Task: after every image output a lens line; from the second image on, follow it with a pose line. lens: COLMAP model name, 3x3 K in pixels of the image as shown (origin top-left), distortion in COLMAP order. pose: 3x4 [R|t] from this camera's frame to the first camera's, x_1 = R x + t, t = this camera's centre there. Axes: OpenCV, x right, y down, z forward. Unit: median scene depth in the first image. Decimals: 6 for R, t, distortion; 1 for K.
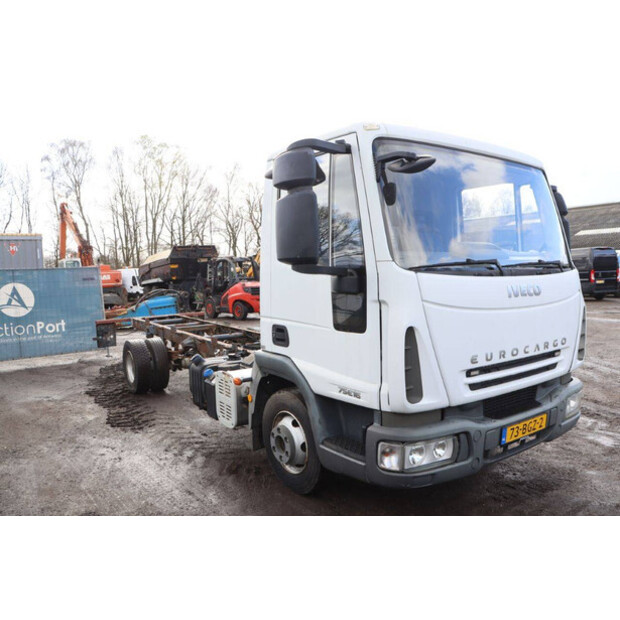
lens RADIAL K [[519.5, 0, 311.4], [0, 519.5, 320.1], [0, 0, 1]] dist [-0.167647, 0.154333]
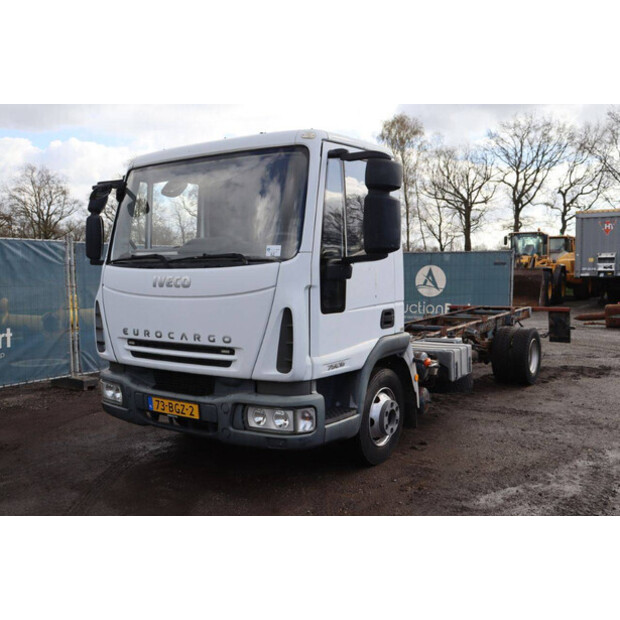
lens RADIAL K [[648.8, 0, 310.0], [0, 648.8, 310.0], [0, 0, 1]] dist [-0.033269, -0.003471]
pose [[0.332220, 0.087473, -0.939137, 1.625125], [-0.091354, 0.993993, 0.060266, -0.096497], [0.938767, 0.065772, 0.338216, 0.701297]]
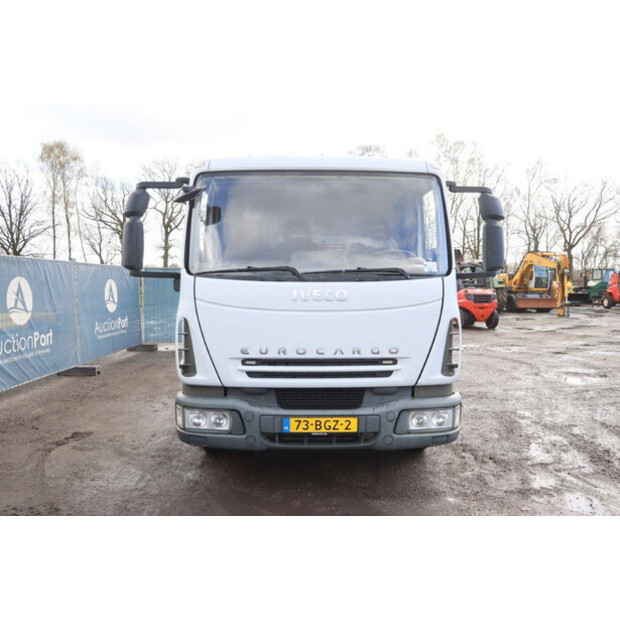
lens RADIAL K [[558.2, 0, 310.0], [0, 558.2, 310.0], [0, 0, 1]] dist [-0.102249, 0.011729]
pose [[0.824655, 0.057155, -0.562742, 0.936598], [-0.075445, 0.997107, -0.009287, -0.013628], [0.560583, 0.050115, 0.826581, 0.001321]]
